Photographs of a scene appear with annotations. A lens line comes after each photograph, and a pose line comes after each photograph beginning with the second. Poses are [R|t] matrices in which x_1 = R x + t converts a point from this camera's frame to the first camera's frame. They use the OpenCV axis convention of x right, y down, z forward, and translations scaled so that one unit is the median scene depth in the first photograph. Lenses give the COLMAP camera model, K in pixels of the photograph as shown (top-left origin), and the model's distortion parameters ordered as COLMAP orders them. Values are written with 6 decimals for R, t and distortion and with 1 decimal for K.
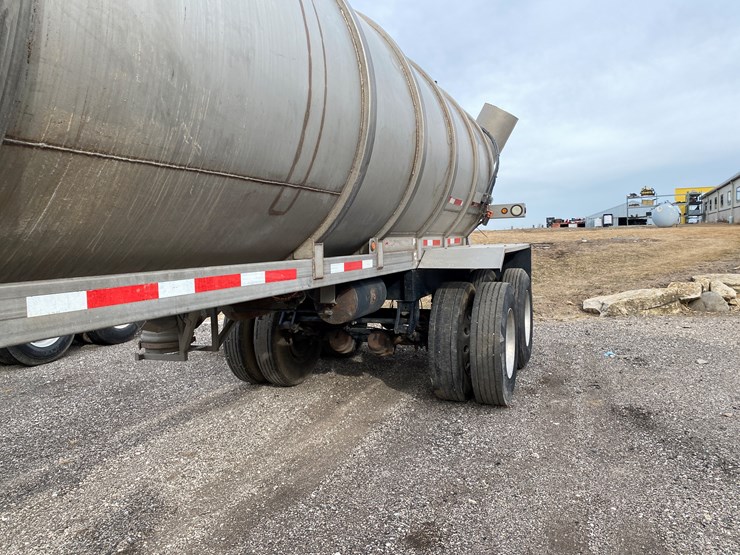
lens RADIAL K [[559.3, 0, 372.5], [0, 559.3, 273.4], [0, 0, 1]] dist [0.052104, -0.052414]
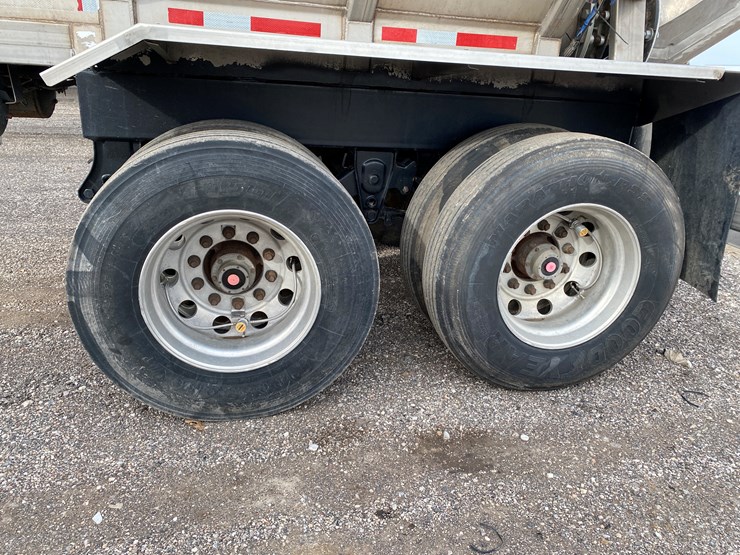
lens RADIAL K [[559.3, 0, 369.9], [0, 559.3, 285.4], [0, 0, 1]] dist [0.052104, -0.052414]
pose [[0.549650, 0.360538, -0.753590, 0.587442], [-0.128095, 0.927782, 0.350446, -0.033292], [0.825516, -0.096092, 0.556139, 0.850792]]
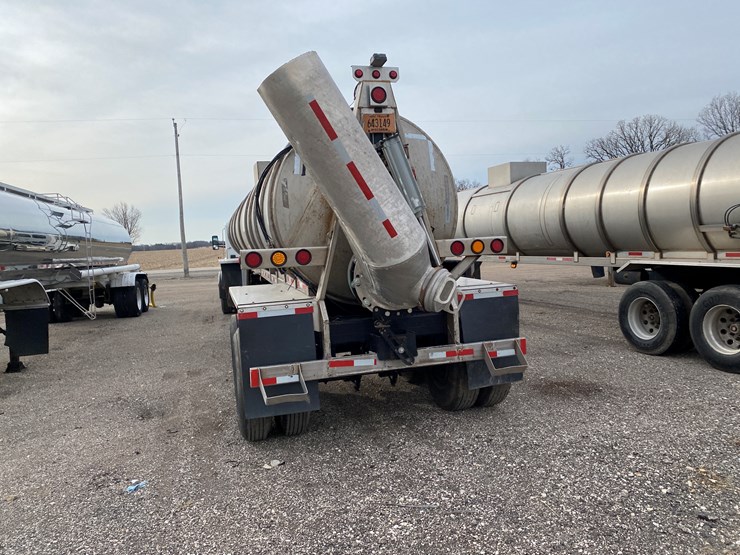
lens RADIAL K [[559.3, 0, 375.6], [0, 559.3, 279.5], [0, 0, 1]] dist [0.052104, -0.052414]
pose [[-0.790148, 0.111884, -0.602617, 0.757414], [0.030105, 0.989095, 0.144166, -0.245801], [0.612176, 0.095771, -0.784900, 2.215807]]
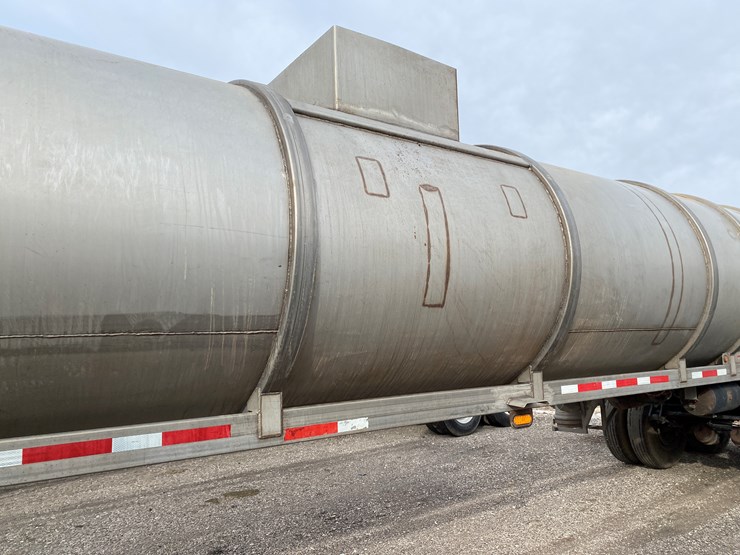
lens RADIAL K [[559.3, 0, 377.7], [0, 559.3, 276.3], [0, 0, 1]] dist [0.052104, -0.052414]
pose [[0.842128, -0.070347, -0.534669, 0.029863], [-0.019399, 0.986862, -0.160397, -0.007034], [0.538928, 0.145447, 0.829700, -0.495238]]
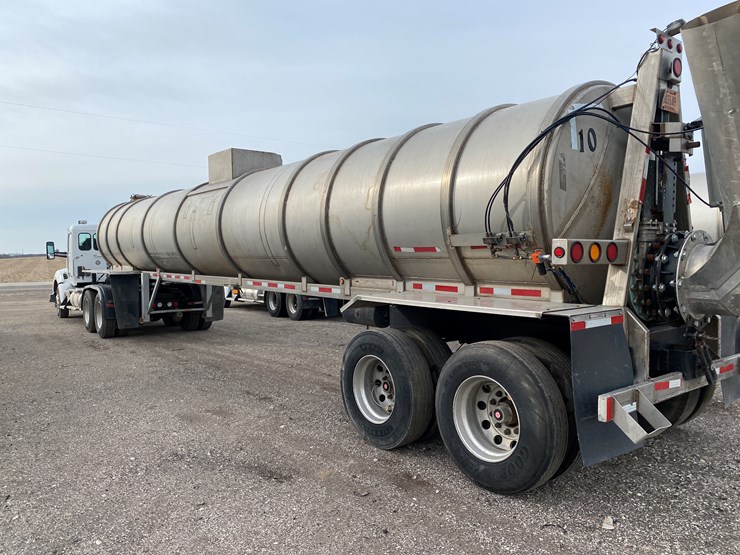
lens RADIAL K [[559.3, 0, 370.0], [0, 559.3, 284.4], [0, 0, 1]] dist [0.052104, -0.052414]
pose [[-0.506021, 0.074418, -0.859305, 1.103730], [-0.036091, 0.993572, 0.107299, -0.175199], [0.861766, 0.085309, -0.500082, 1.476313]]
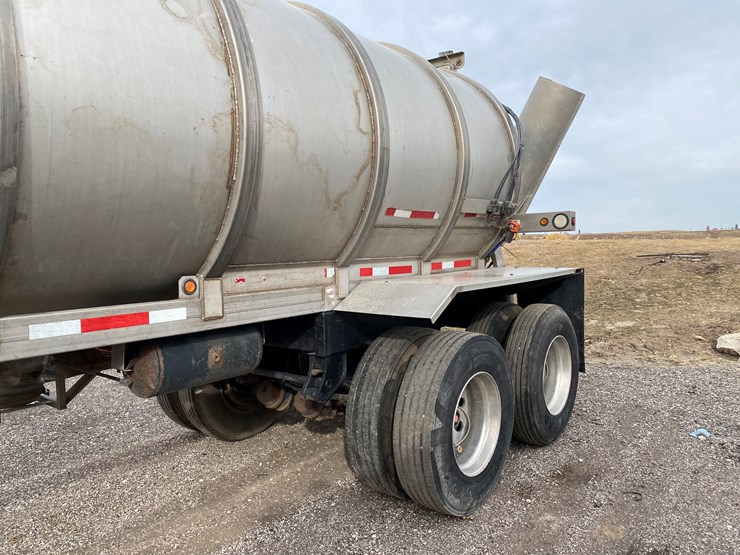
lens RADIAL K [[559.3, 0, 367.9], [0, 559.3, 284.6], [0, 0, 1]] dist [0.052104, -0.052414]
pose [[0.956163, 0.028086, -0.291484, 0.307004], [-0.022620, 0.999500, 0.022106, -0.054647], [0.291959, -0.014543, 0.956320, 0.311671]]
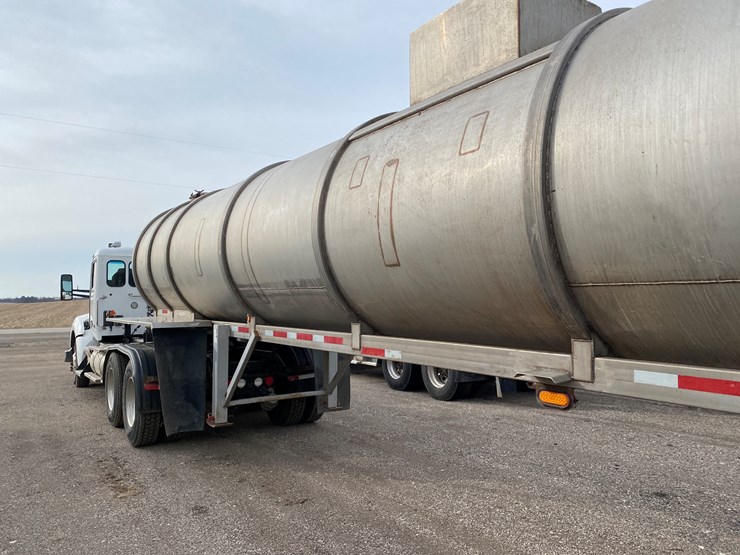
lens RADIAL K [[559.3, 0, 368.9], [0, 559.3, 279.2], [0, 0, 1]] dist [0.052104, -0.052414]
pose [[-0.556035, -0.000501, -0.831159, 0.347393], [-0.034407, 0.999156, 0.022416, -0.067991], [0.830446, 0.041062, -0.555583, 0.371558]]
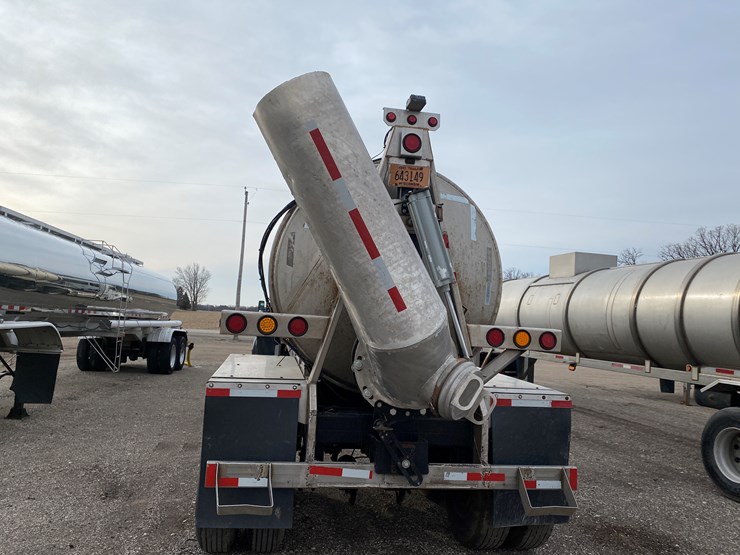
lens RADIAL K [[559.3, 0, 364.6], [0, 559.3, 283.6], [0, 0, 1]] dist [0.052104, -0.052414]
pose [[-0.859564, -0.053901, -0.508178, 0.588257], [-0.069013, 0.997556, 0.010925, -0.223535], [0.506347, 0.044462, -0.861183, 2.093654]]
